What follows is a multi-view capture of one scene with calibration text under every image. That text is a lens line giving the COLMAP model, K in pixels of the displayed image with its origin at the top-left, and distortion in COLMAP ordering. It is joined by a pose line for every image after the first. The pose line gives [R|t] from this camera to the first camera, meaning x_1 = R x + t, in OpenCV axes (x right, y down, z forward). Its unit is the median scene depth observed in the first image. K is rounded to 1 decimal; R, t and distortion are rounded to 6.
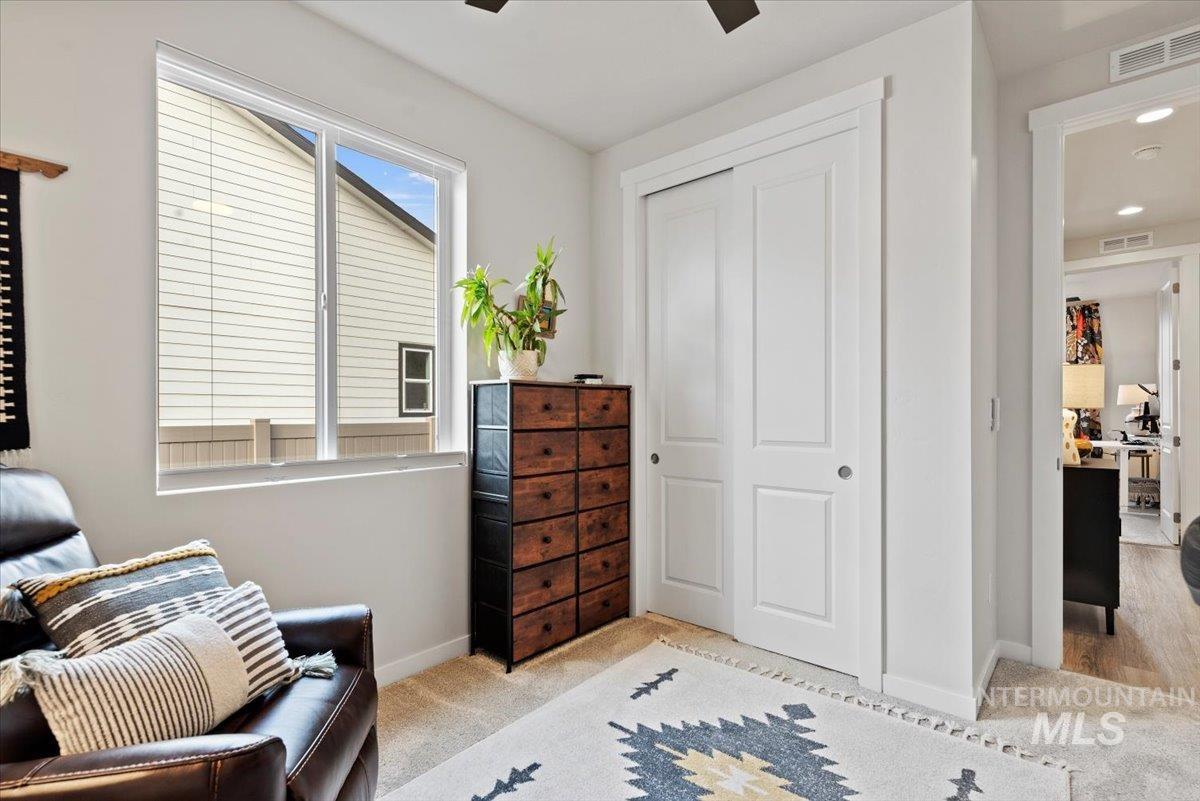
lens RADIAL K [[557.8, 0, 602.7], [0, 557.8, 411.8], [0, 0, 1]] dist [0.004537, -0.000257]
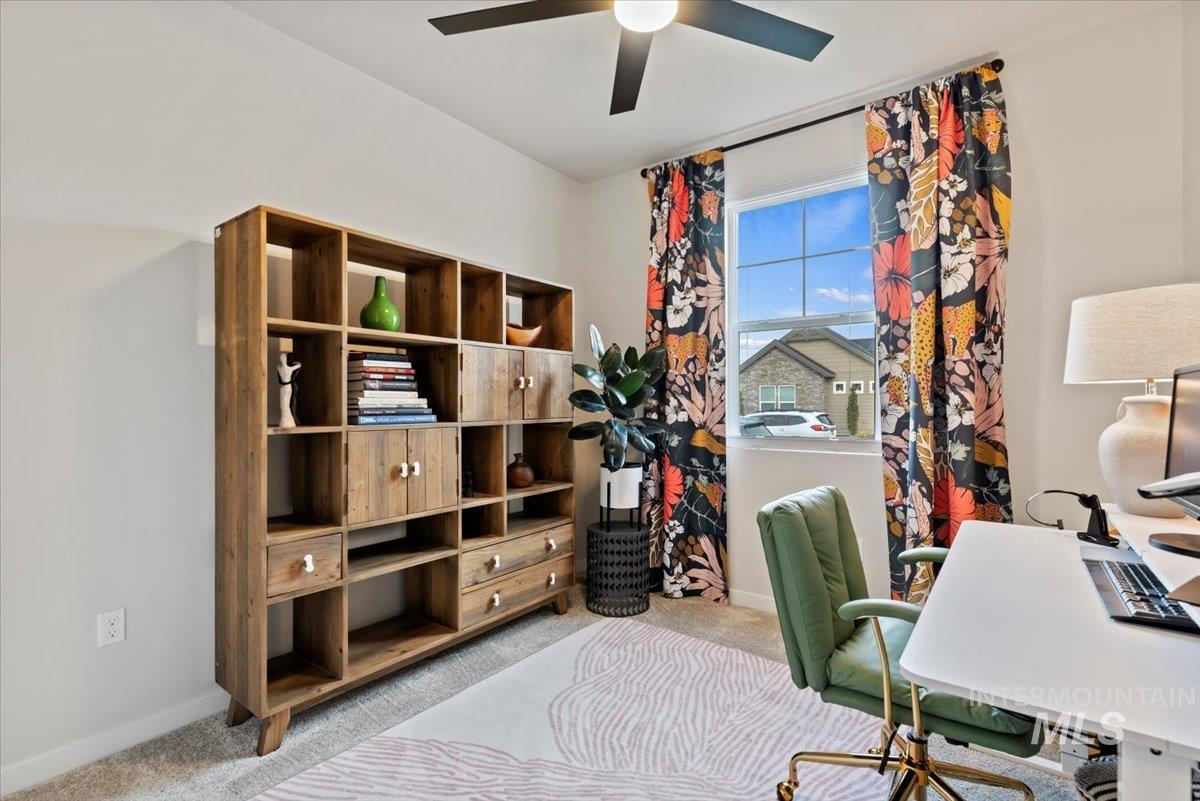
lens RADIAL K [[557.8, 0, 598.7], [0, 557.8, 403.2], [0, 0, 1]] dist [0.004537, -0.000257]
pose [[0.997377, -0.000662, 0.072385, 0.597236], [0.000765, 0.999999, -0.001394, -0.003311], [-0.072384, 0.001446, 0.997376, 0.658884]]
